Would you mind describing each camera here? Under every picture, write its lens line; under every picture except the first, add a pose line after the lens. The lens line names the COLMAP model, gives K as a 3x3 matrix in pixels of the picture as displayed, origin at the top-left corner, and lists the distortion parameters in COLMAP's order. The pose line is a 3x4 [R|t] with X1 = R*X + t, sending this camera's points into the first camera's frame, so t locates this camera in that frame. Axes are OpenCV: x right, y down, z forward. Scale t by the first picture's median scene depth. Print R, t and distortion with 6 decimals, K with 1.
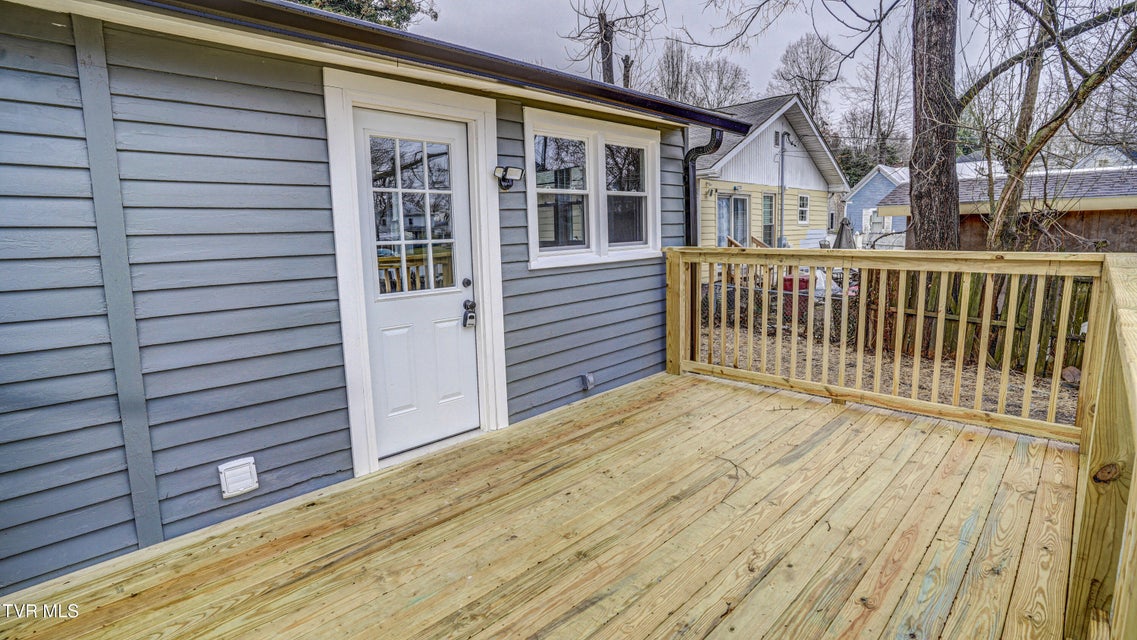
lens RADIAL K [[566.3, 0, 573.3], [0, 566.3, 318.3], [0, 0, 1]] dist [-0.080812, 0.036110]
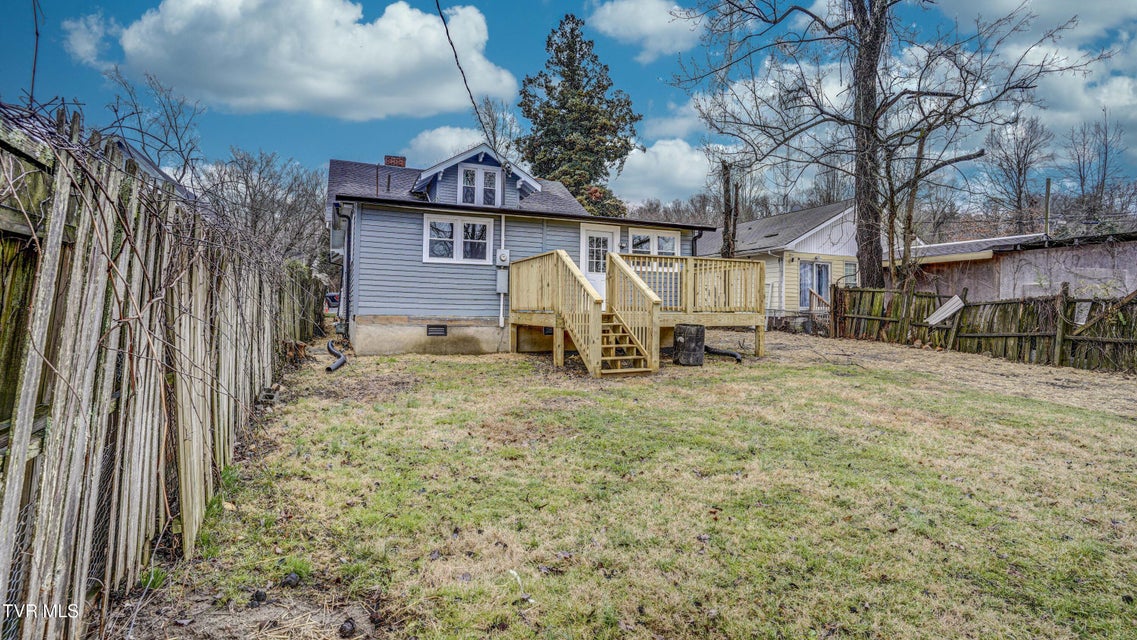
lens RADIAL K [[566.3, 0, 573.3], [0, 566.3, 318.3], [0, 0, 1]] dist [-0.080812, 0.036110]
pose [[0.924422, 0.035634, -0.379703, 0.306733], [-0.089070, 0.988264, -0.124103, 0.217710], [0.370825, 0.148544, 0.916746, -0.753553]]
